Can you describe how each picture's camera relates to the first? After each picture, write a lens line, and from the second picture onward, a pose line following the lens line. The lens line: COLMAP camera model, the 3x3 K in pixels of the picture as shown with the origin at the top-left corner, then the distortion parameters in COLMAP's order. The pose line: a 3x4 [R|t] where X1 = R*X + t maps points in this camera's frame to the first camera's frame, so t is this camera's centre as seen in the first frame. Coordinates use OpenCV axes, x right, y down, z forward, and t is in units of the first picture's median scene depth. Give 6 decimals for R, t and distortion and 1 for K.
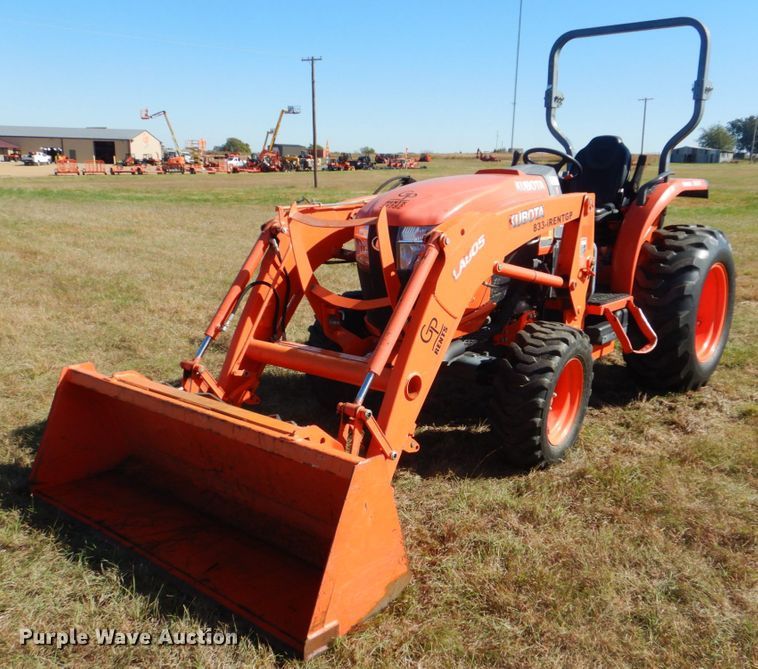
lens RADIAL K [[820.3, 0, 379.0], [0, 820.3, 334.5], [0, 0, 1]] dist [0.004507, 0.005526]
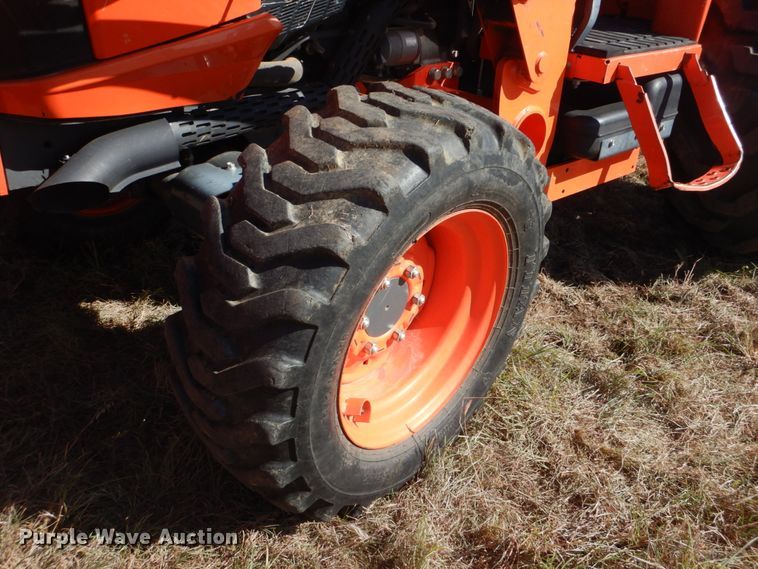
lens RADIAL K [[751.4, 0, 379.0], [0, 751.4, 284.5], [0, 0, 1]] dist [0.017517, 0.015517]
pose [[0.991442, 0.101163, -0.082517, 0.201066], [-0.078733, 0.967530, 0.240182, -0.008959], [0.104135, -0.231629, 0.967214, 0.615151]]
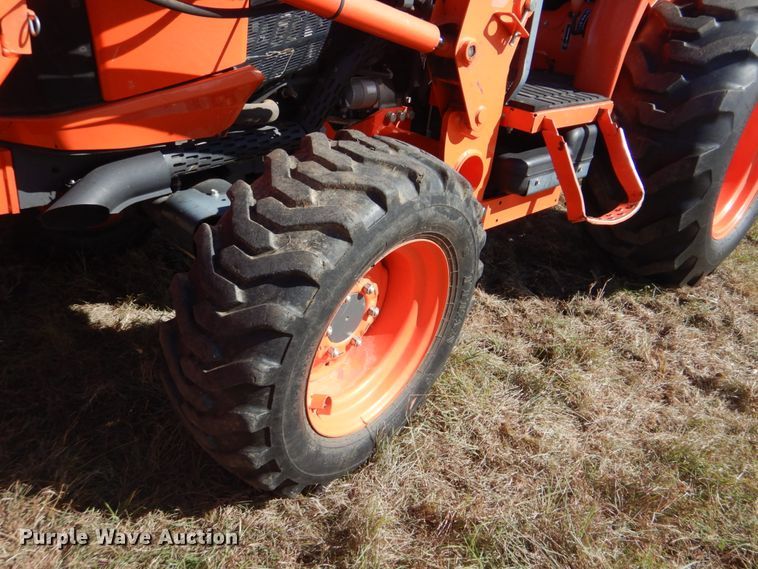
lens RADIAL K [[690.7, 0, 379.0], [0, 690.7, 284.5], [0, 0, 1]] dist [0.018189, 0.001980]
pose [[0.992134, 0.124262, -0.015150, 0.198473], [-0.117615, 0.966748, 0.227081, -0.019211], [0.042864, -0.223513, 0.973758, 0.590194]]
